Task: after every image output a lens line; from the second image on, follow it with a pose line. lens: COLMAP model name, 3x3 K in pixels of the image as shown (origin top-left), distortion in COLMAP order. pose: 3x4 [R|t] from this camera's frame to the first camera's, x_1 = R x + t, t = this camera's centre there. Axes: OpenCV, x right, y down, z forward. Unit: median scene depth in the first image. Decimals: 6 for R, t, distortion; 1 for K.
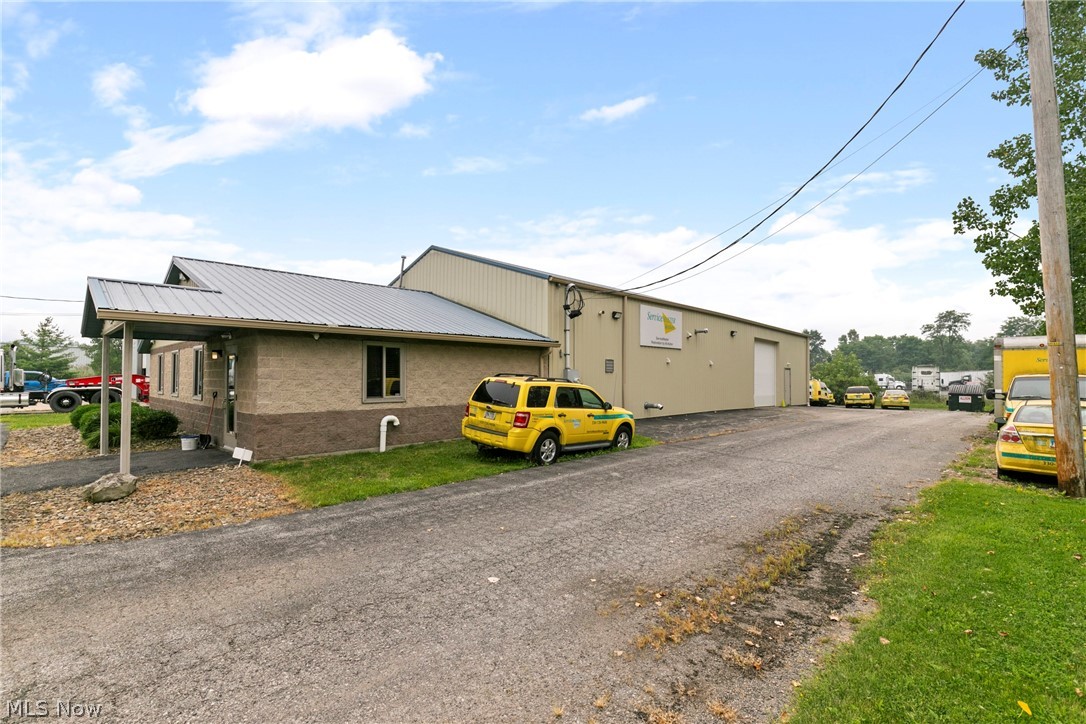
lens RADIAL K [[494.2, 0, 542.8], [0, 494.2, 361.3], [0, 0, 1]] dist [0.002877, 0.000139]
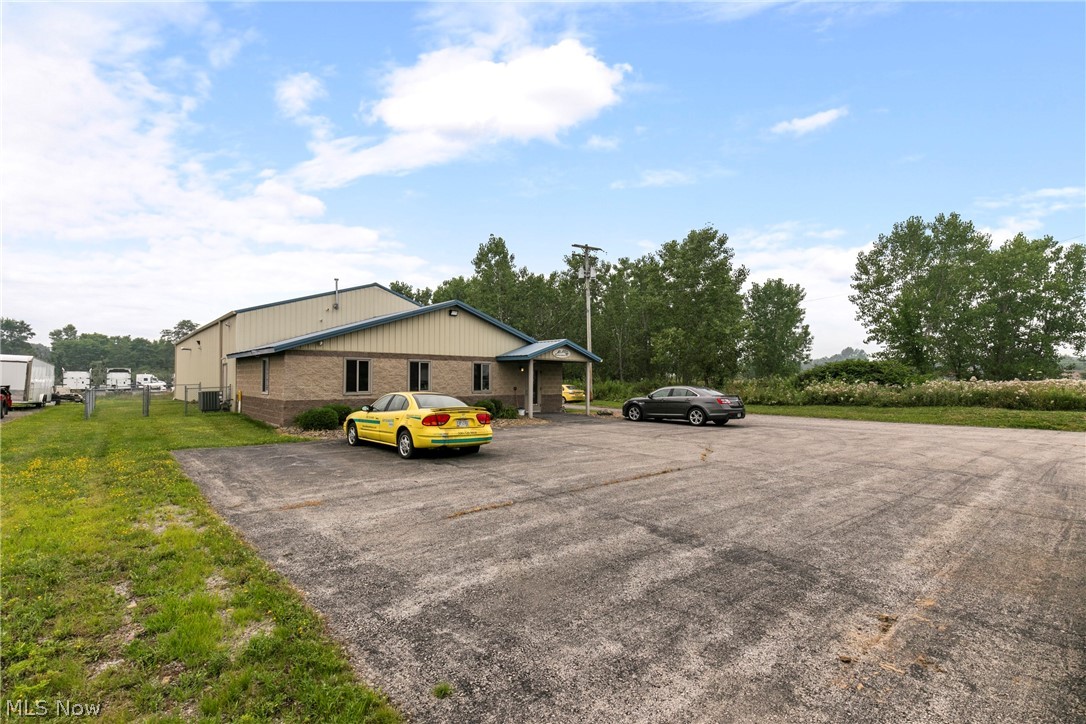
lens RADIAL K [[494.2, 0, 540.6], [0, 494.2, 367.7], [0, 0, 1]] dist [0.002877, 0.000139]
pose [[0.999988, 0.004511, 0.002046, -0.382080], [-0.004513, 0.999989, 0.000912, -0.018938], [-0.002041, -0.000921, 0.999997, 0.016087]]
